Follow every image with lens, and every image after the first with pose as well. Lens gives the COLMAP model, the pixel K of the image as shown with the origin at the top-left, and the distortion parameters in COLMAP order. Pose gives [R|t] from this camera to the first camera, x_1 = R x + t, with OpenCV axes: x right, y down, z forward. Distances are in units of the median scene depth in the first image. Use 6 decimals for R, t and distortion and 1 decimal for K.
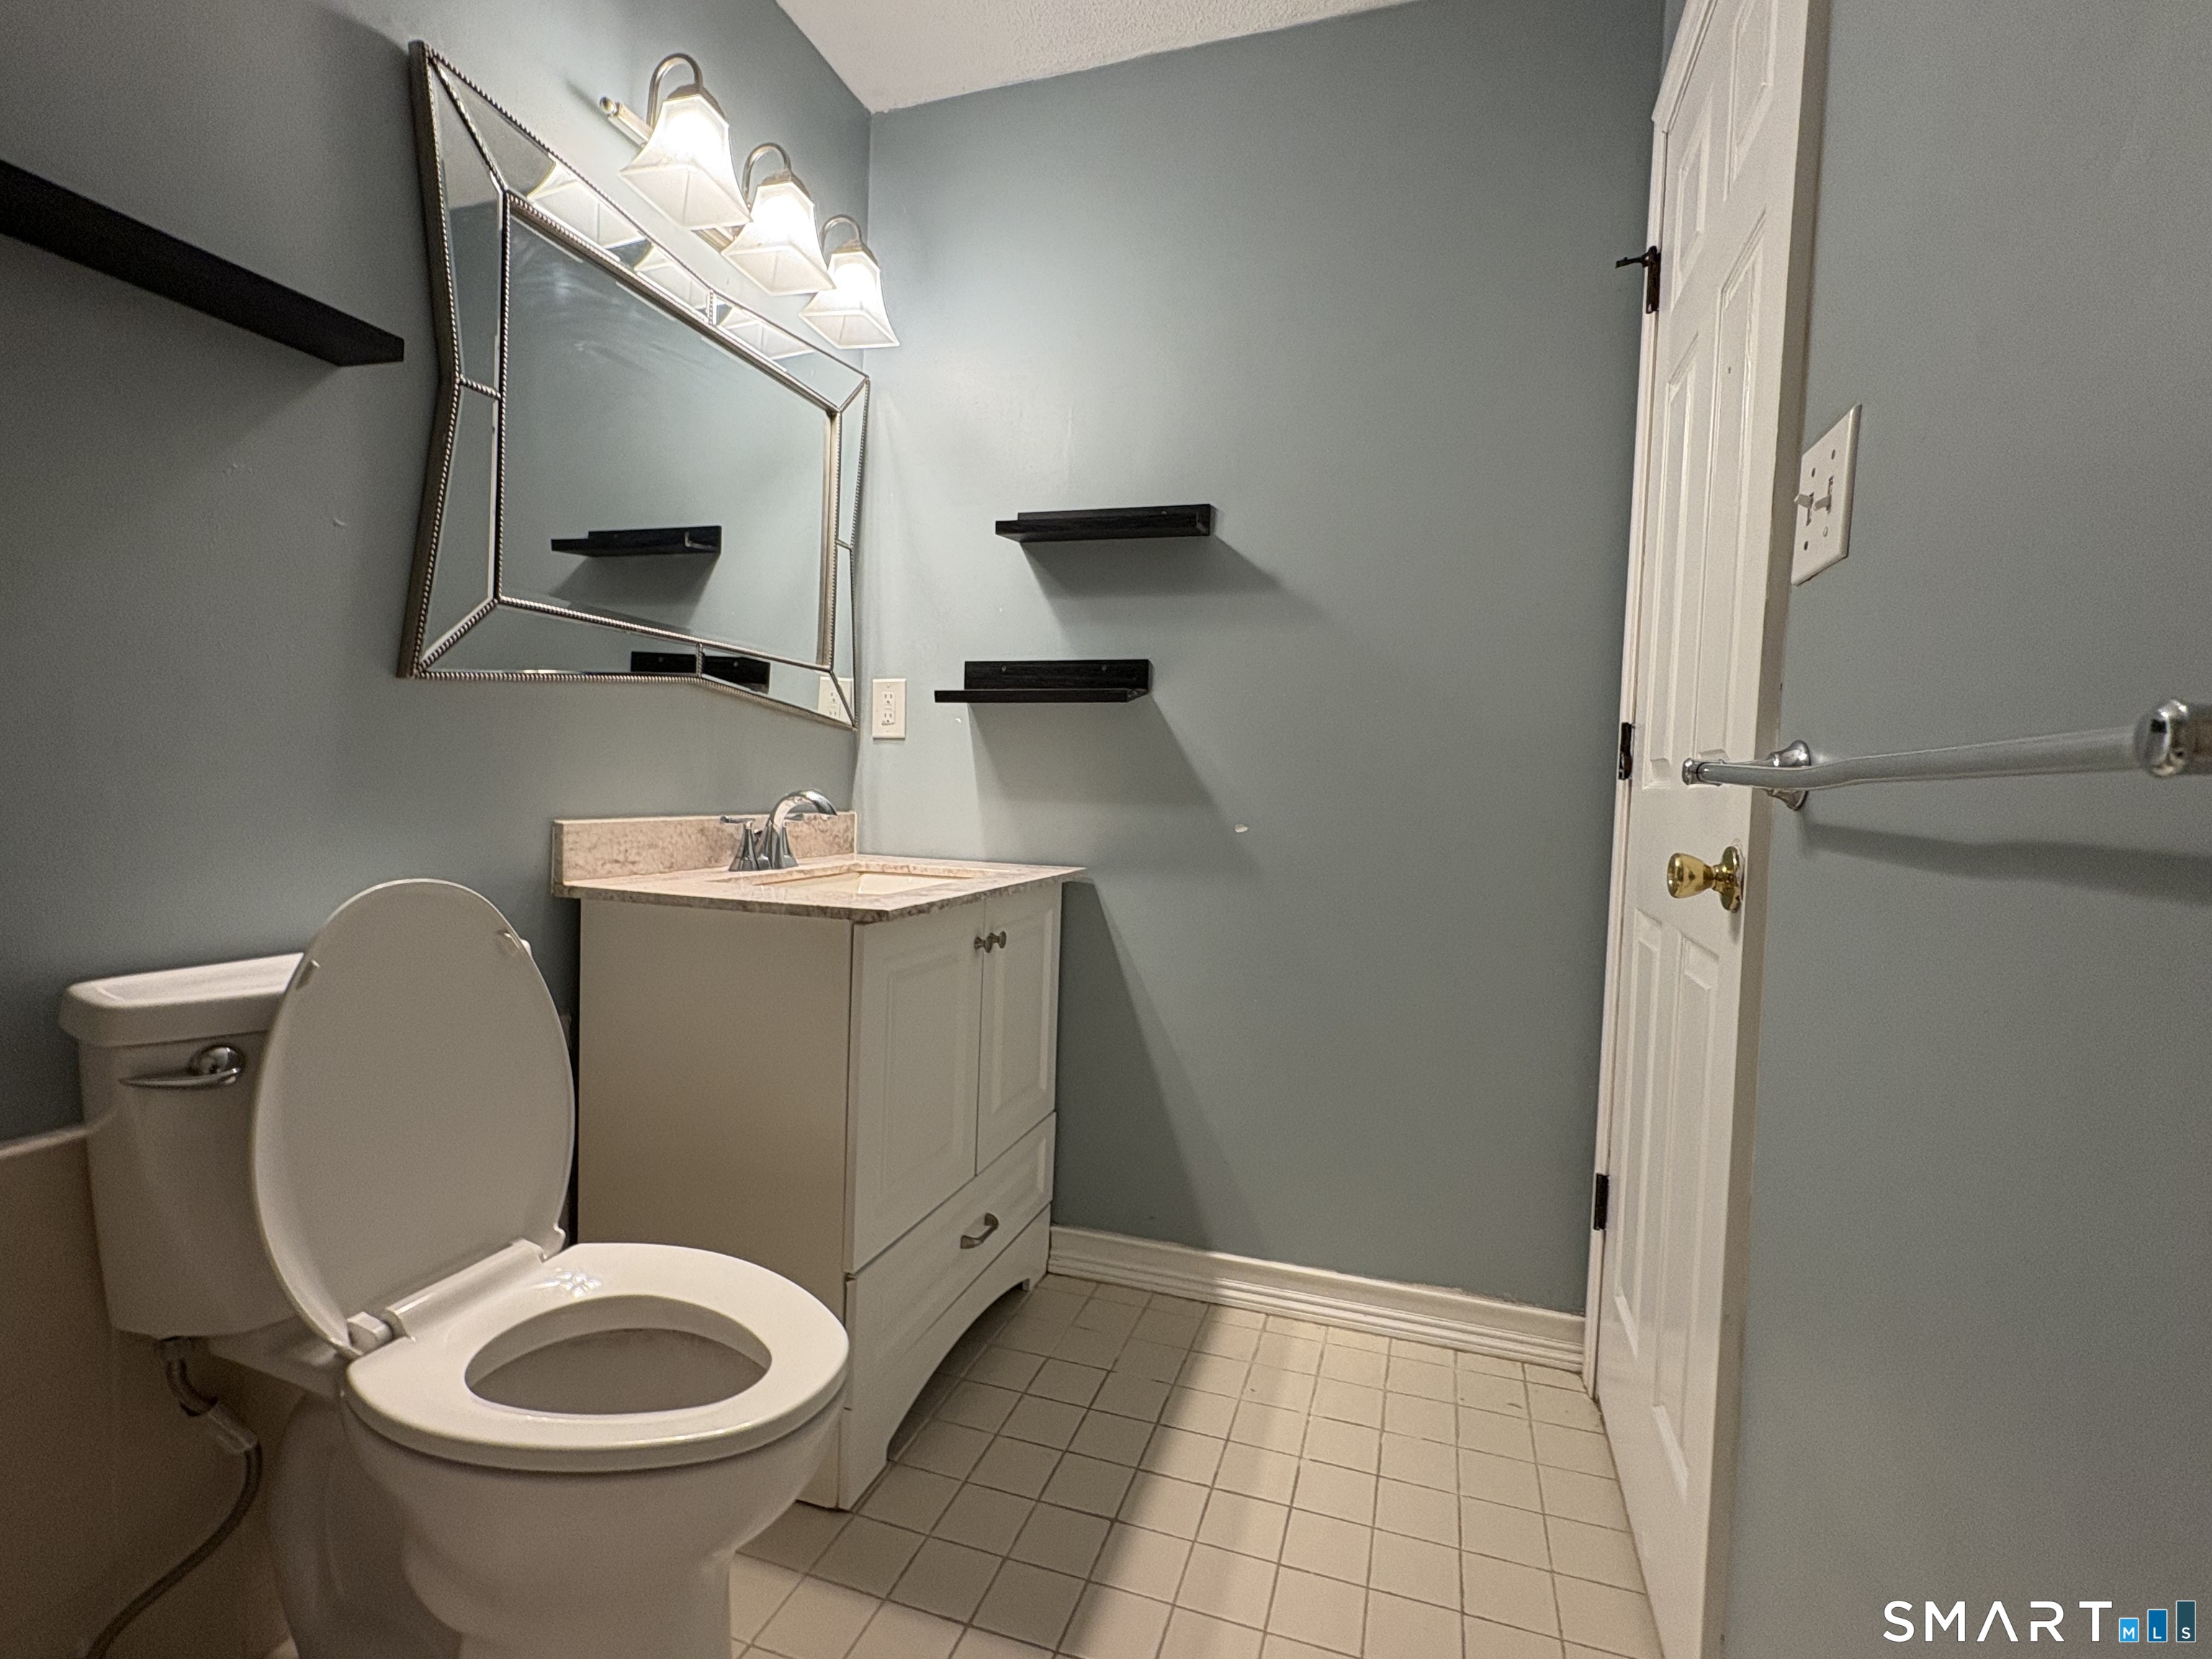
lens RADIAL K [[1028.4, 0, 1106.0], [0, 1028.4, 829.5], [0, 0, 1]] dist [0.002190, 0.000332]
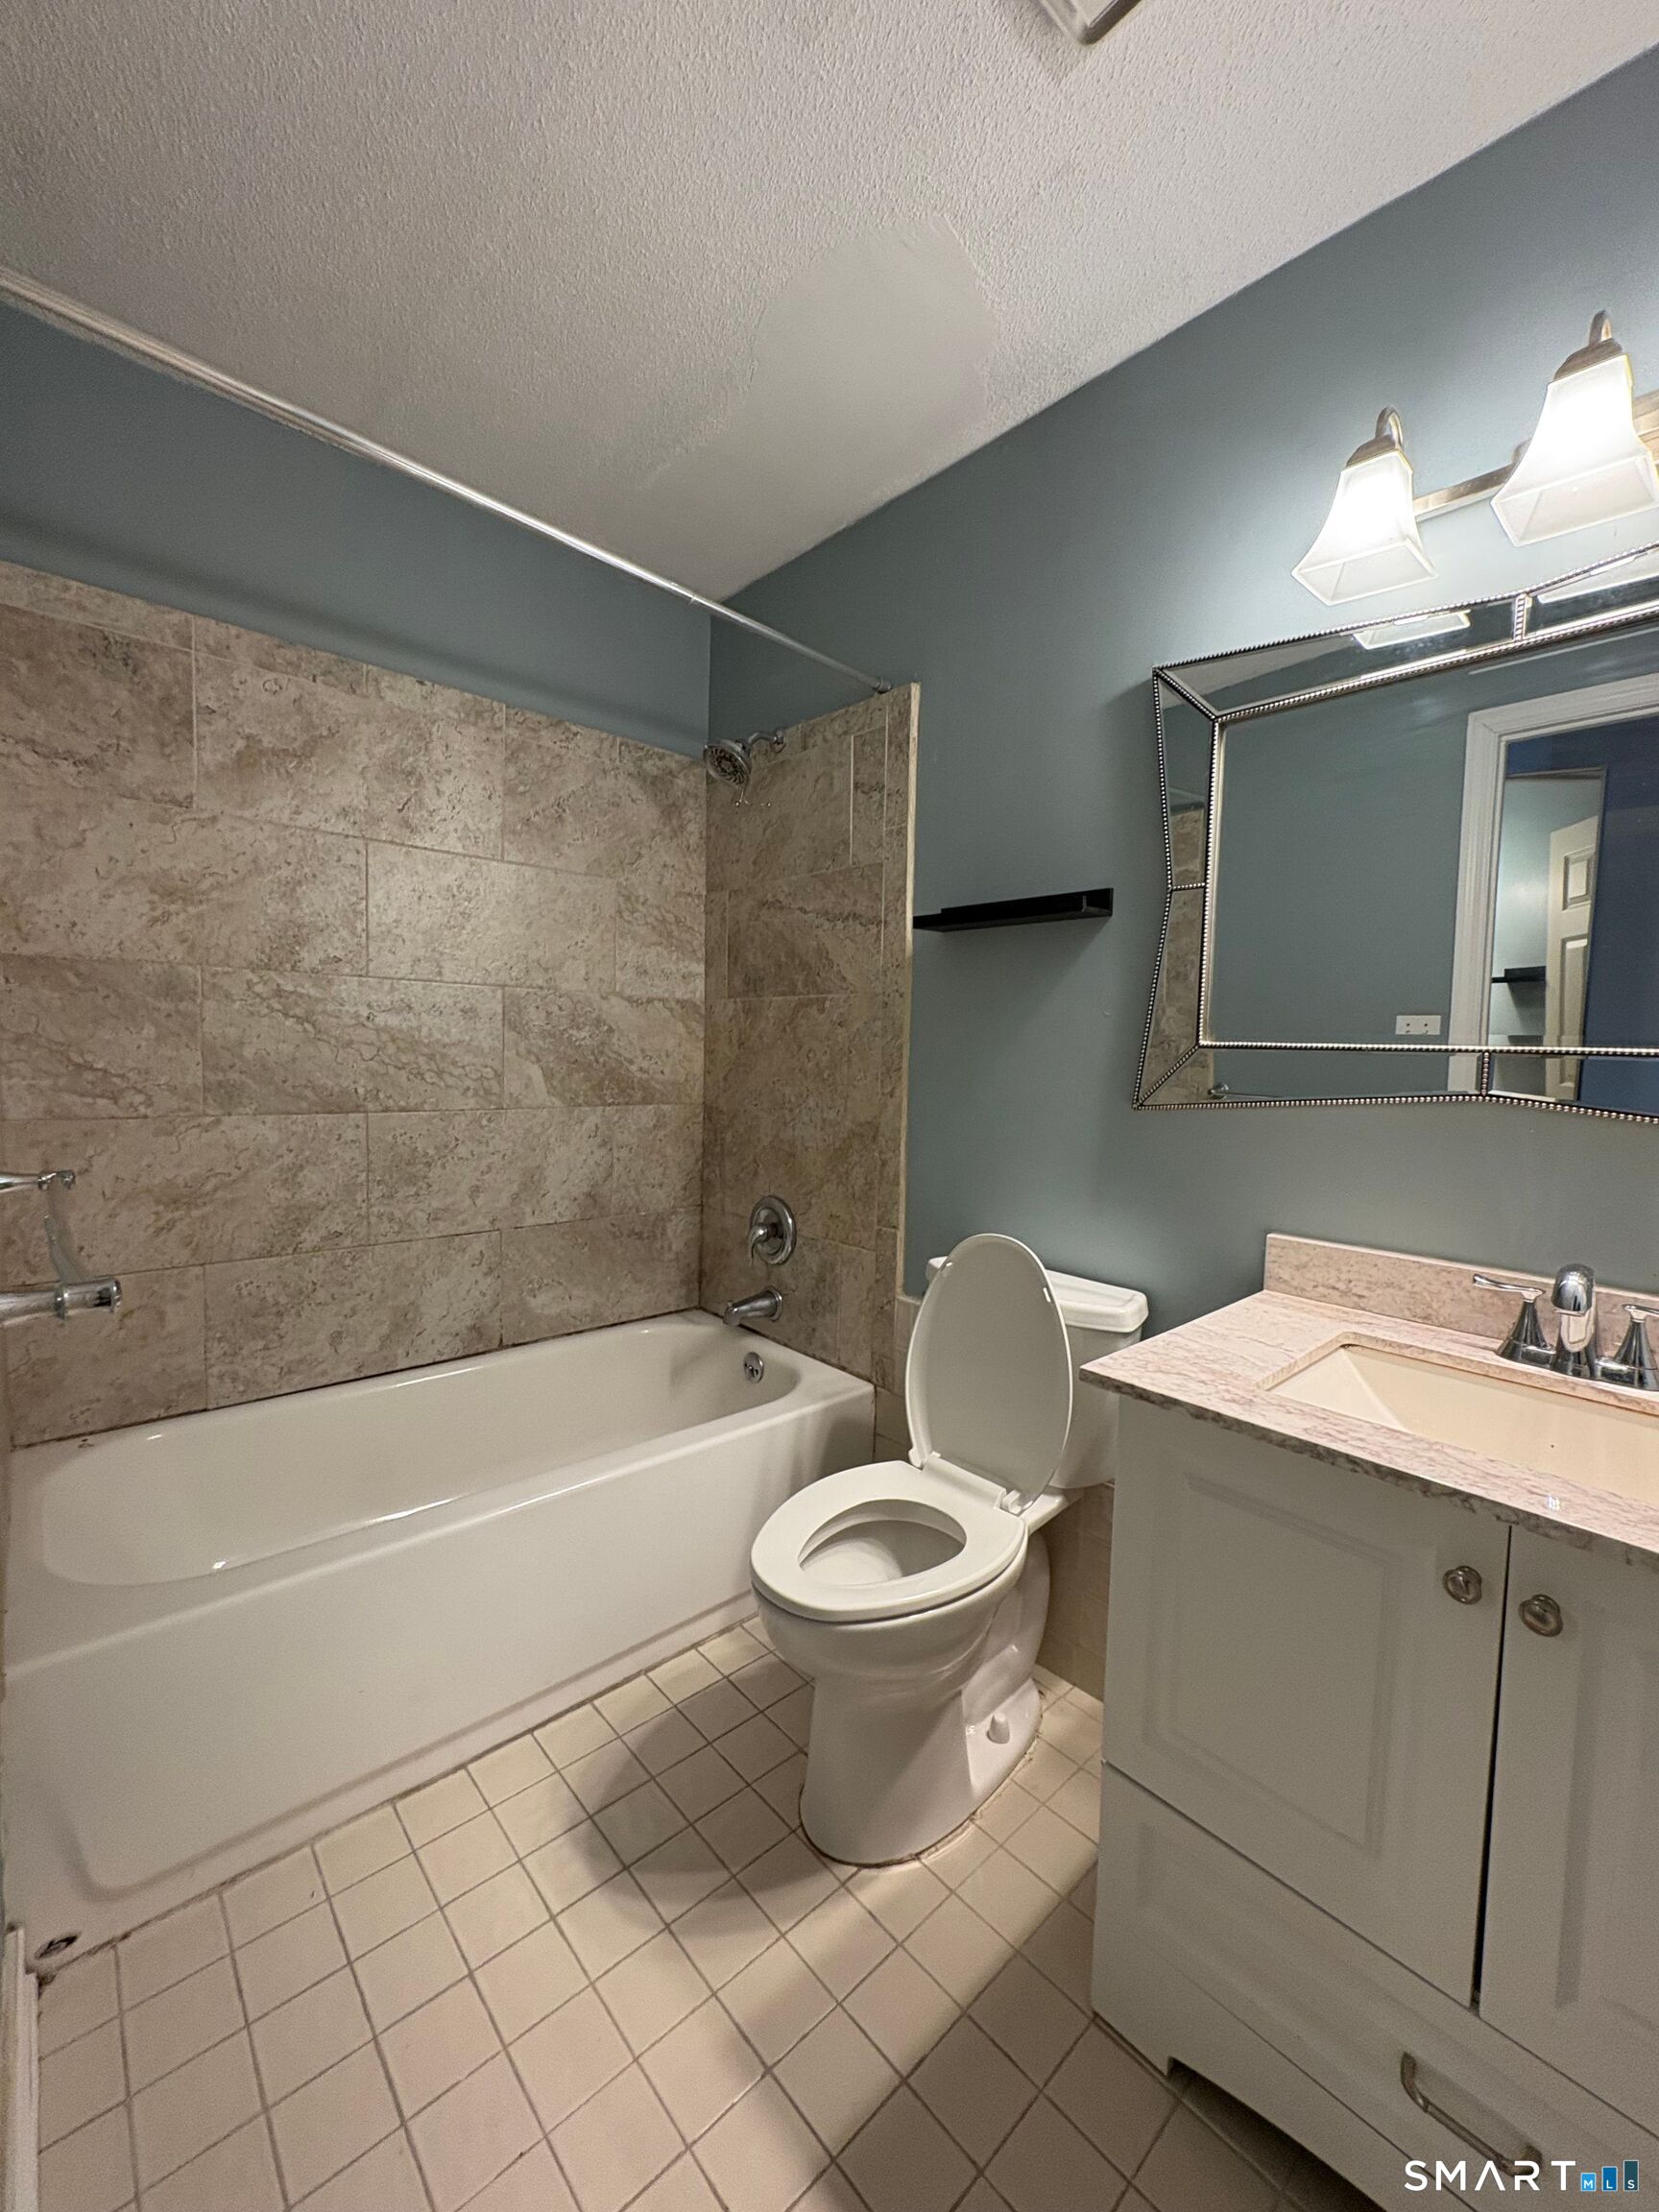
lens RADIAL K [[880.9, 0, 829.5], [0, 880.9, 1106.0], [0, 0, 1]] dist [-0.000456, -0.000051]
pose [[-0.493801, 0.014687, -0.869451, 0.493243], [-0.076839, 0.995209, 0.060452, -0.158167], [0.866173, 0.096658, -0.490307, 1.005341]]
